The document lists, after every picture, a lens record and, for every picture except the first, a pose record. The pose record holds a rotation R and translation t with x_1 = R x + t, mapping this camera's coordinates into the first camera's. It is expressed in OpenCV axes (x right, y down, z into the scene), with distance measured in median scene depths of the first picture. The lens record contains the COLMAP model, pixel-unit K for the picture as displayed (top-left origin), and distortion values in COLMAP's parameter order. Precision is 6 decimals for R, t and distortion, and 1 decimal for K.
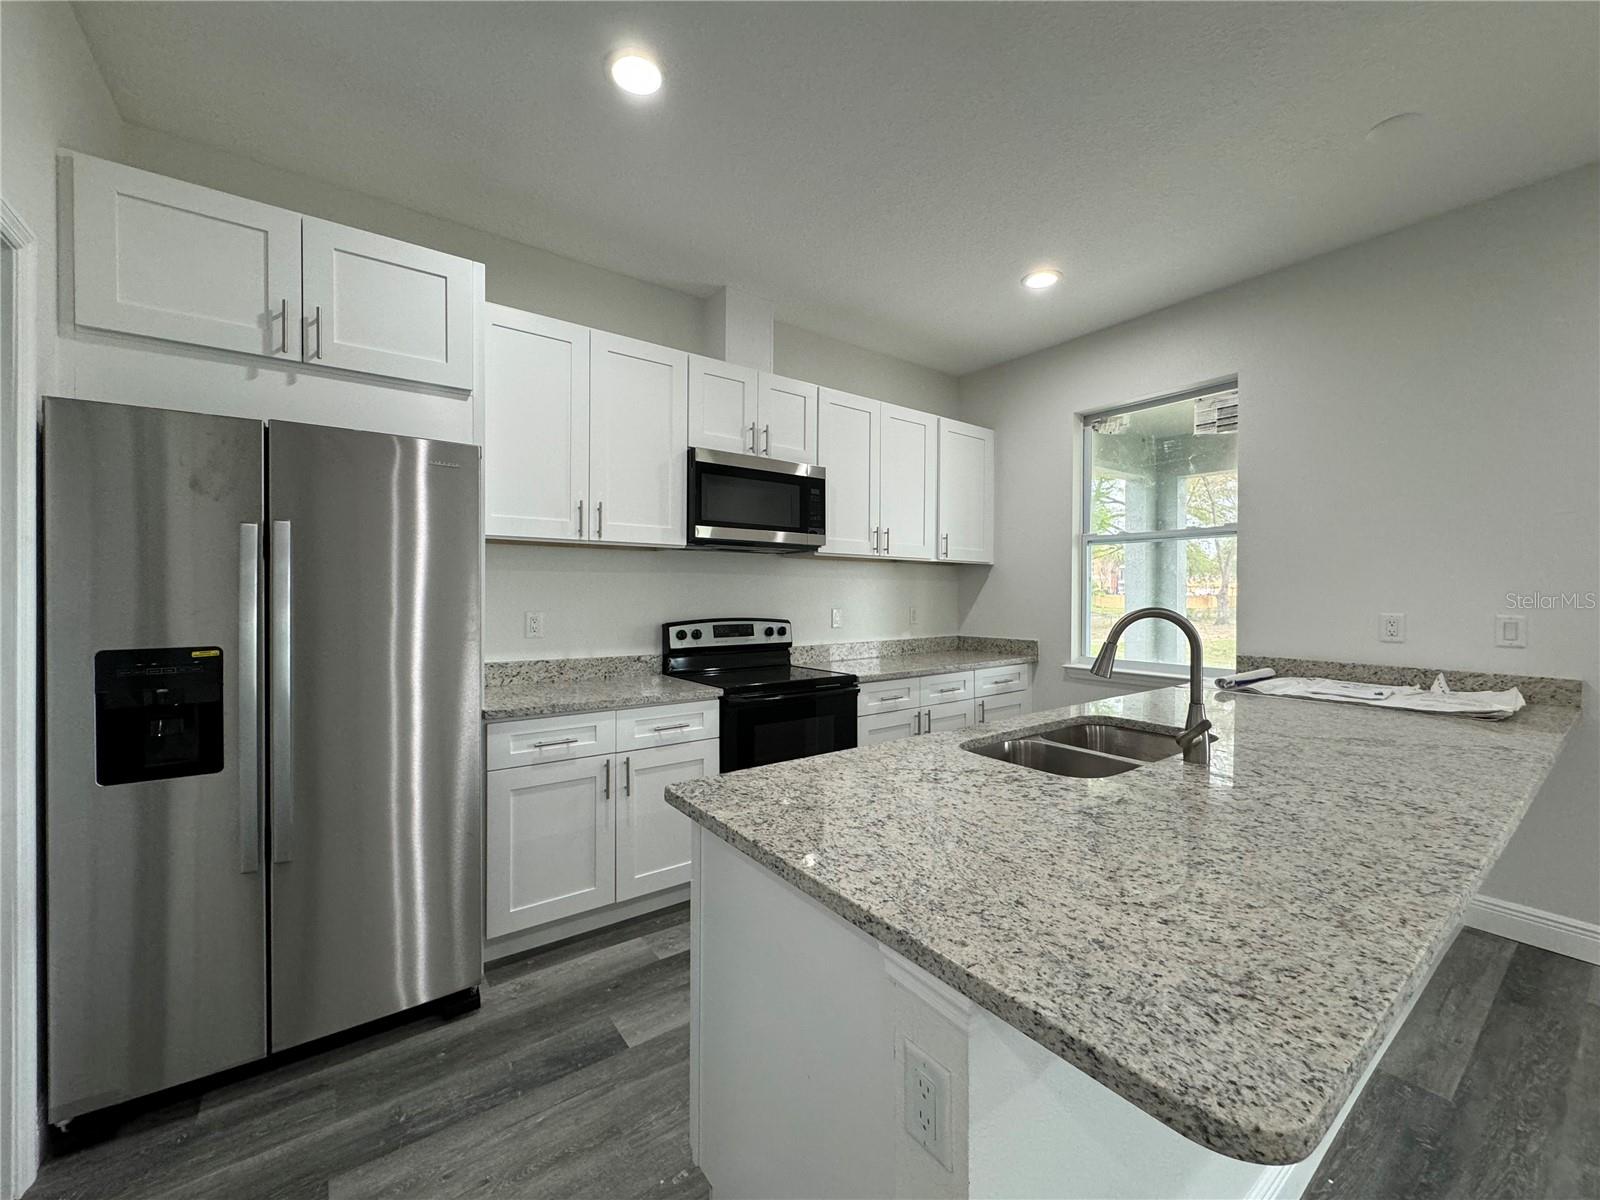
lens RADIAL K [[634.4, 0, 800.0], [0, 634.4, 600.0], [0, 0, 1]] dist [-0.000069, -0.000034]
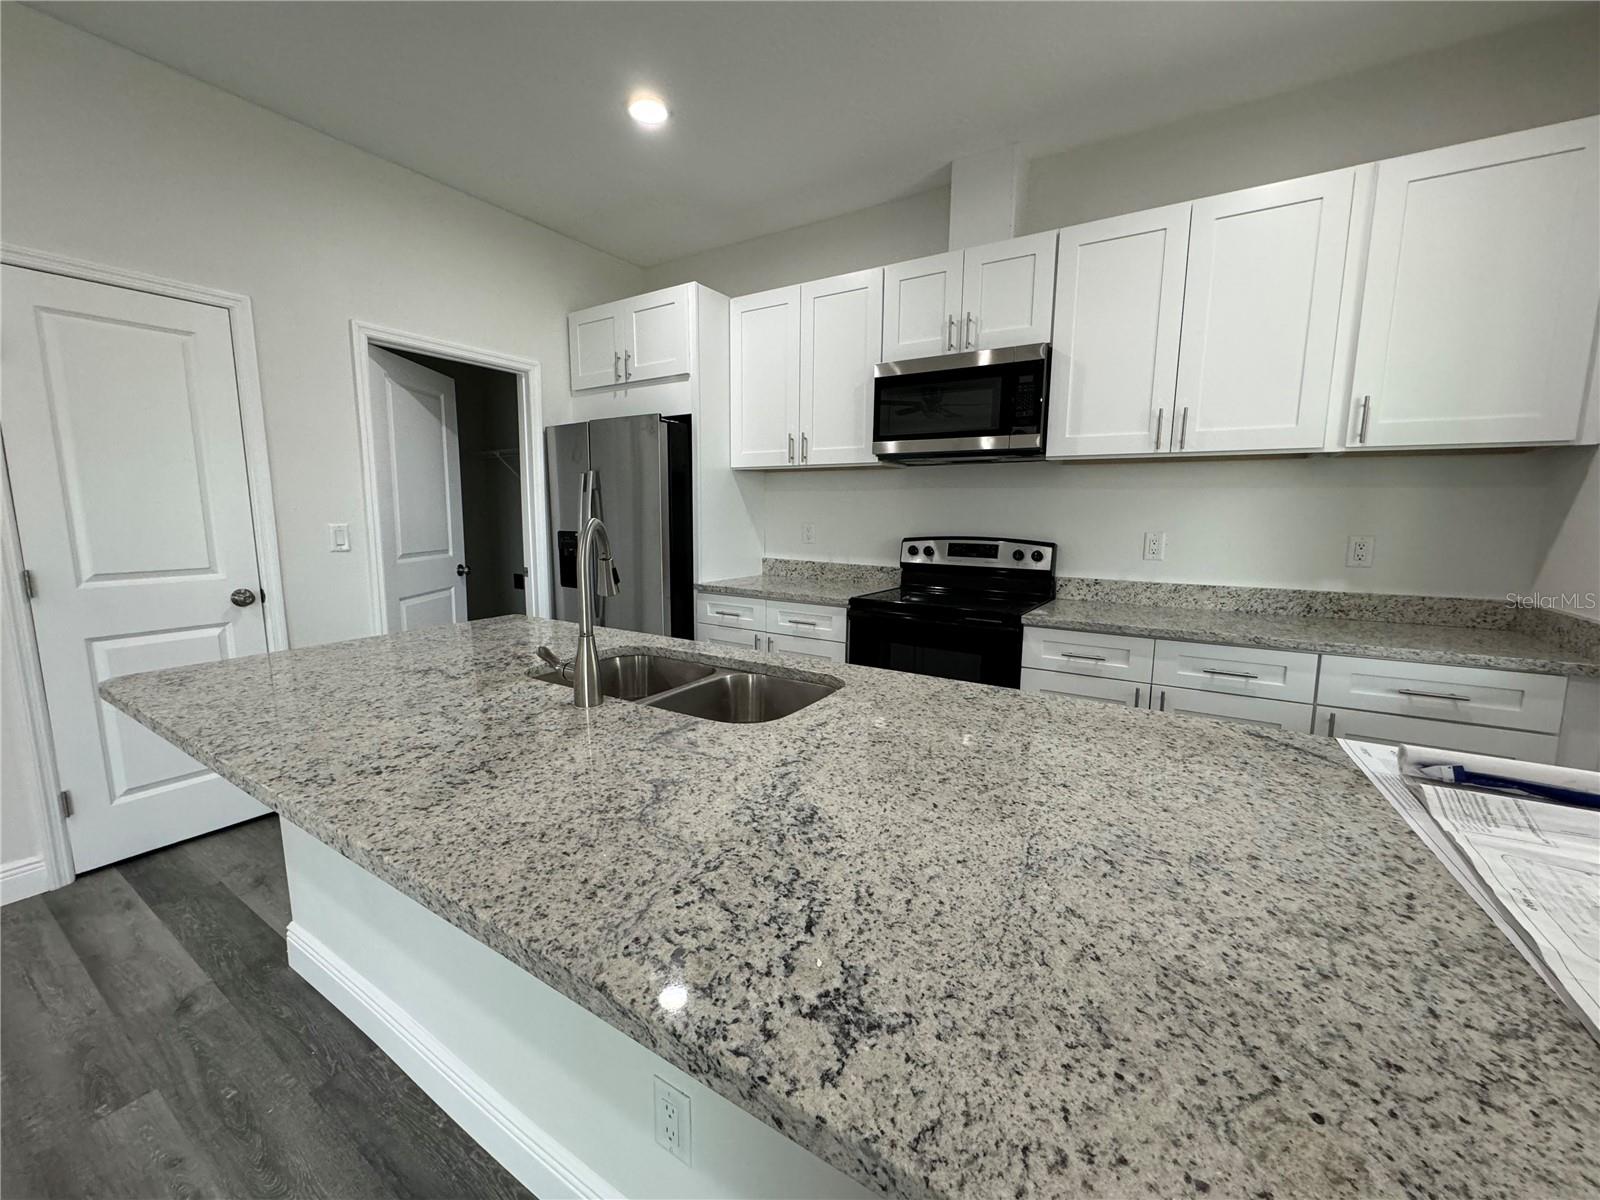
lens RADIAL K [[634.6, 0, 800.0], [0, 634.6, 600.0], [0, 0, 1]] dist [-0.006191, -0.000134]
pose [[0.357986, 0.130376, -0.924580, 0.762695], [-0.018377, 0.990996, 0.132626, 0.002345], [0.933546, -0.030487, 0.357159, 0.498838]]
